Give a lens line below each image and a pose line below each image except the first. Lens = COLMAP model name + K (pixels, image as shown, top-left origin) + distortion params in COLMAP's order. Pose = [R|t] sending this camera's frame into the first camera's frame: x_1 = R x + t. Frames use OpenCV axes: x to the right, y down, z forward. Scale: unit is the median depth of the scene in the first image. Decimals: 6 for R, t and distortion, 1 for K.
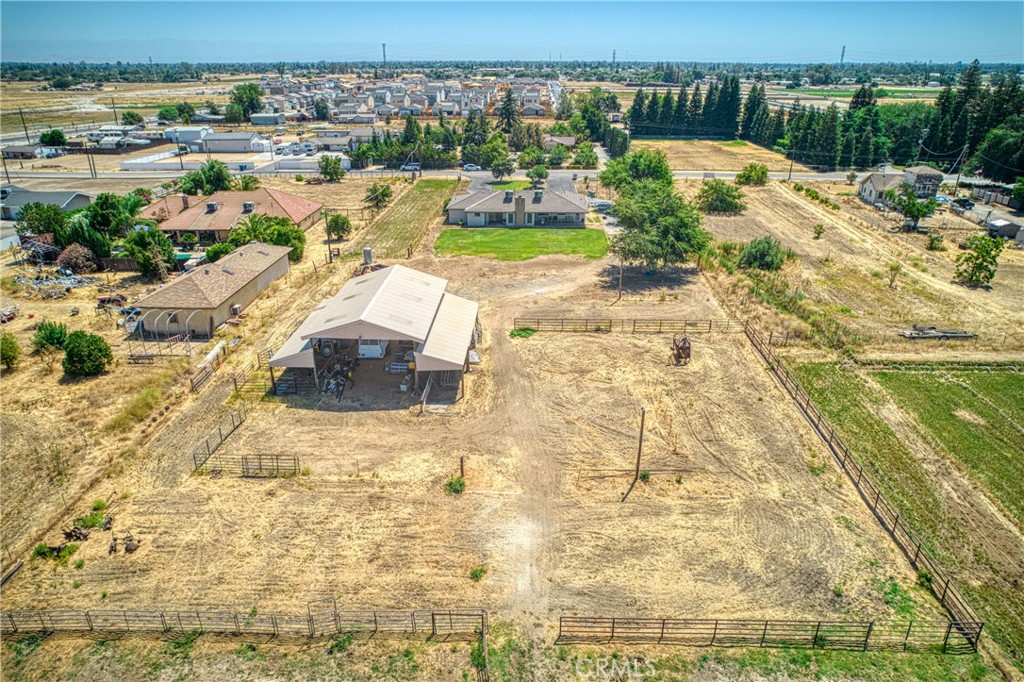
lens RADIAL K [[681.9, 0, 512.0], [0, 681.9, 341.0], [0, 0, 1]] dist [-0.074709, 0.067644]
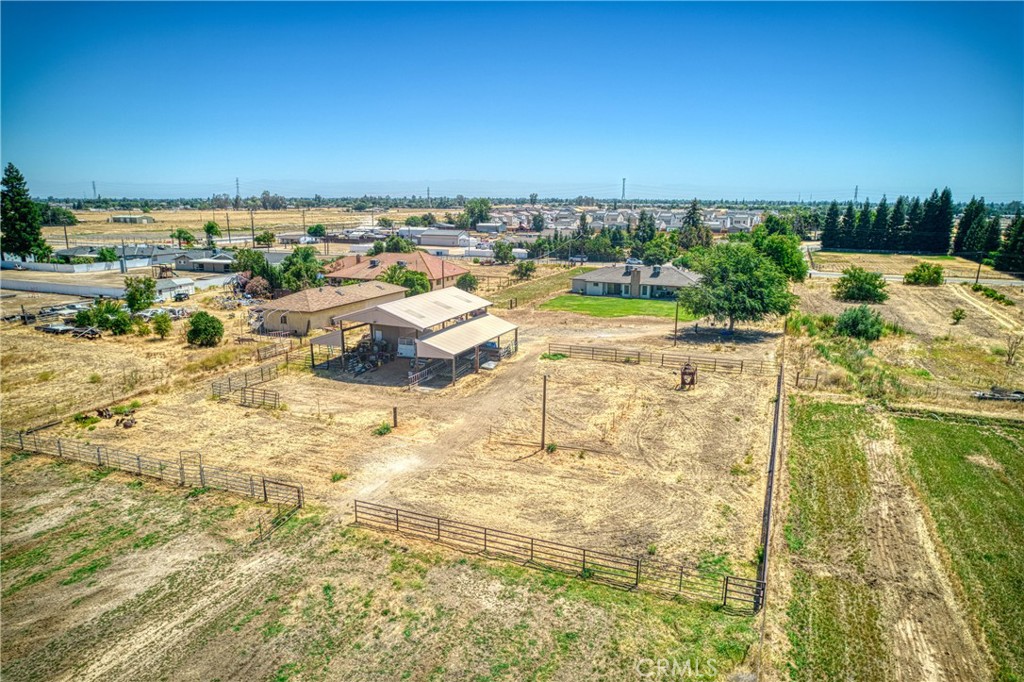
lens RADIAL K [[655.9, 0, 512.0], [0, 655.9, 341.0], [0, 0, 1]] dist [-0.070603, 0.060244]
pose [[0.936132, 0.075824, -0.343376, 0.336176], [-0.136666, 0.978162, -0.156591, 0.147033], [0.324004, 0.193518, 0.926052, 0.027157]]
